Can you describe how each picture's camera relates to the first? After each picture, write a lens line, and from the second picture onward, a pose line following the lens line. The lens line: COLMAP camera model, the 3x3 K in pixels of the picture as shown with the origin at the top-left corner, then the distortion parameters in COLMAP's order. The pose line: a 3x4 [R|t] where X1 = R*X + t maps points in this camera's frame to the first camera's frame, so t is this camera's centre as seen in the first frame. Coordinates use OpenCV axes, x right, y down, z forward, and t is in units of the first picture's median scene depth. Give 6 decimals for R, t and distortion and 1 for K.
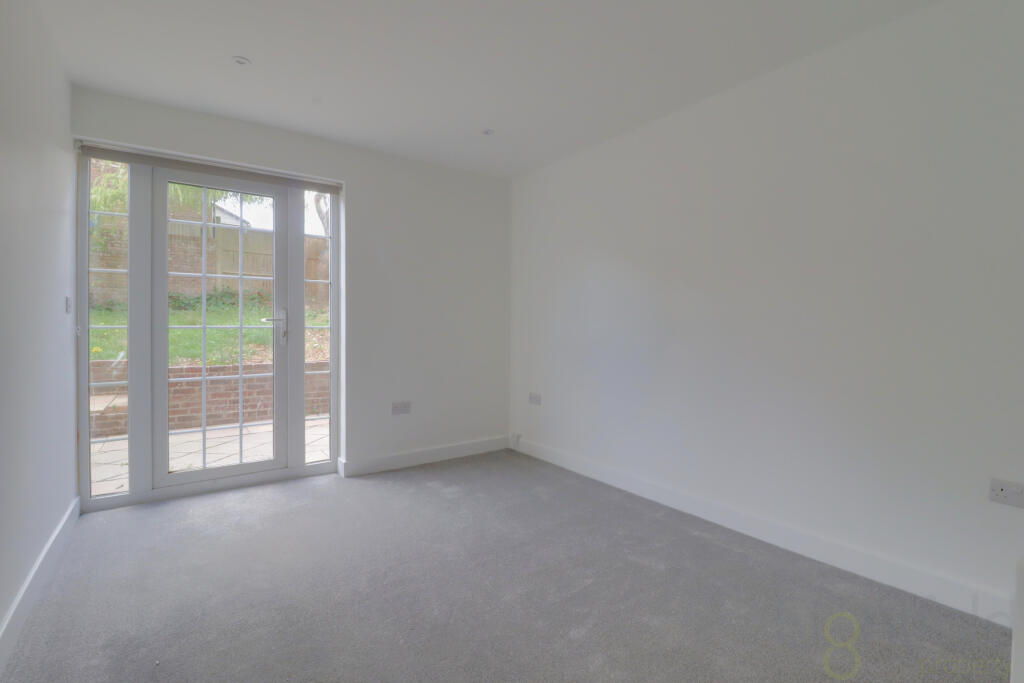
lens RADIAL K [[480.0, 0, 517.4], [0, 480.0, 329.1], [0, 0, 1]] dist [0.000013, -0.000508]
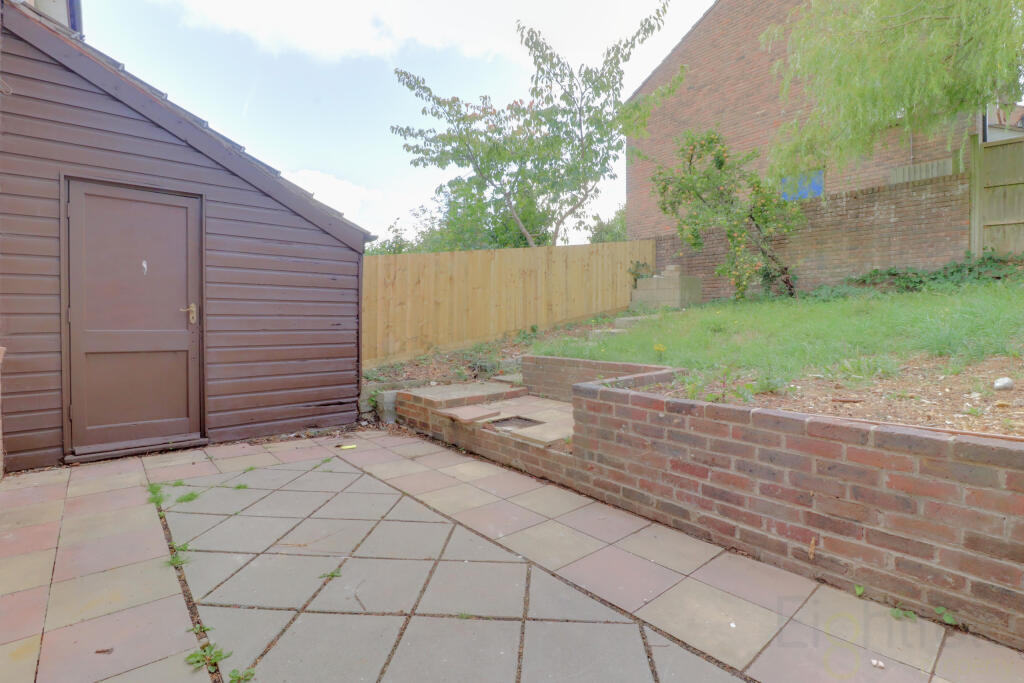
lens RADIAL K [[480.0, 0, 517.4], [0, 480.0, 329.1], [0, 0, 1]] dist [0.000013, -0.000508]
pose [[0.120818, 0.020330, -0.992466, -0.195699], [-0.004669, 0.999791, 0.019912, 0.002419], [0.992664, 0.002228, 0.120888, 0.762393]]
